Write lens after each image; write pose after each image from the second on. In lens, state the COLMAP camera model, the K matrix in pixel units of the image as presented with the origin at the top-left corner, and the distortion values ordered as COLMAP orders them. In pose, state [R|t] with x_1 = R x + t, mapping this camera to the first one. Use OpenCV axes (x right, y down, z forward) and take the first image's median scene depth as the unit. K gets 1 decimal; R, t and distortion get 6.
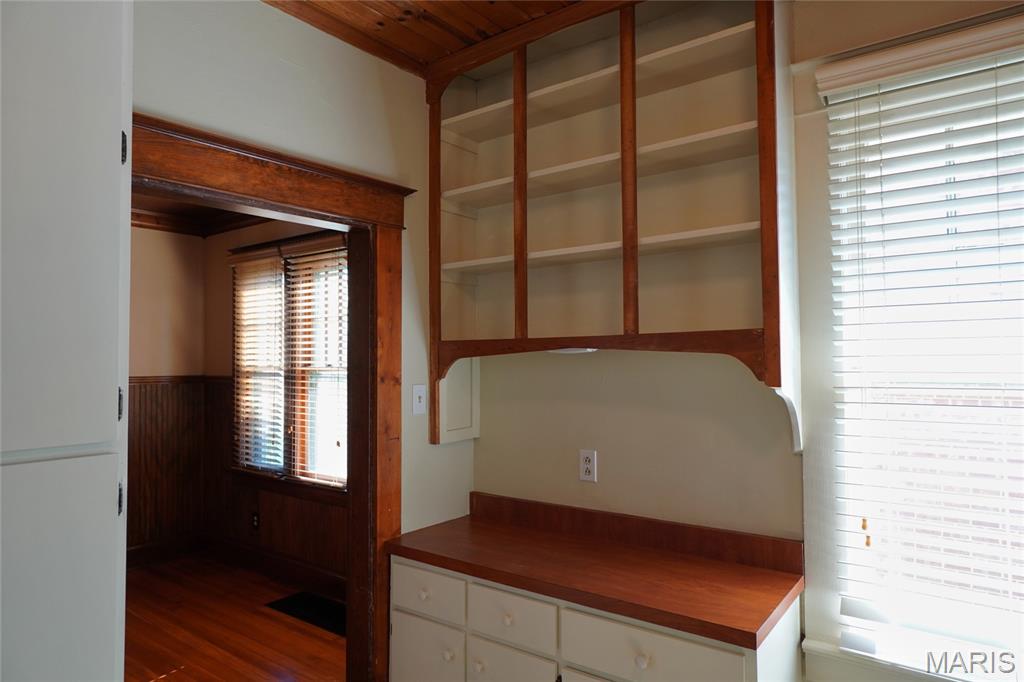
lens RADIAL K [[634.4, 0, 513.3], [0, 634.4, 338.0], [0, 0, 1]] dist [0.005444, 0.003151]
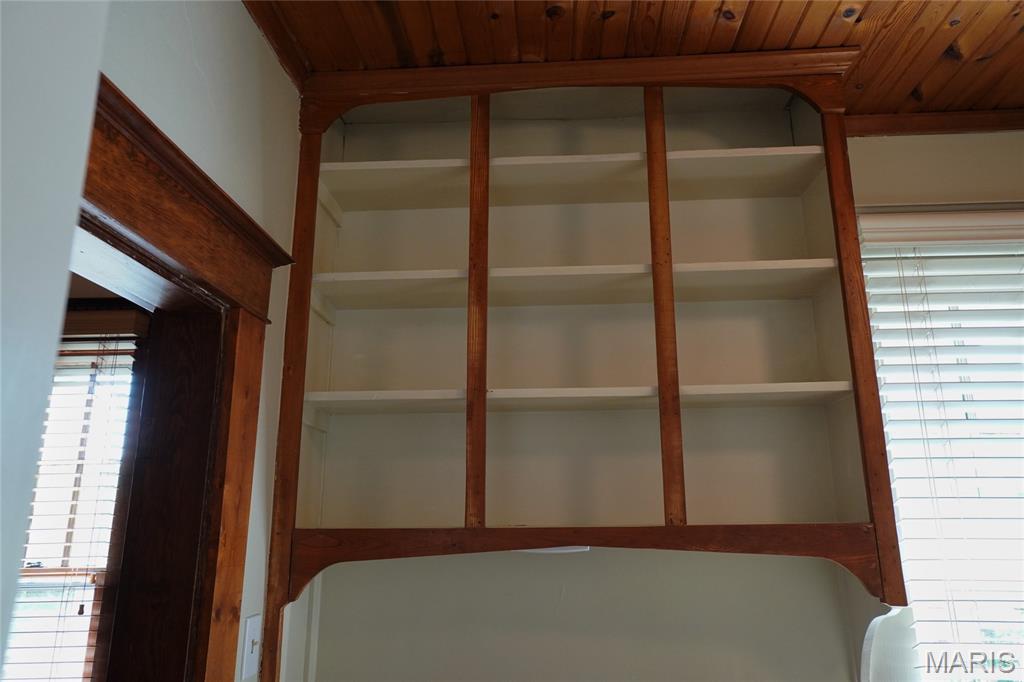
lens RADIAL K [[752.9, 0, 511.9], [0, 752.9, 342.4], [0, 0, 1]] dist [0.040365, -0.000762]
pose [[0.829634, 0.138853, 0.540766, -0.371057], [-0.017309, 0.974511, -0.223672, -0.011129], [-0.558039, 0.176206, 0.810890, 0.366492]]
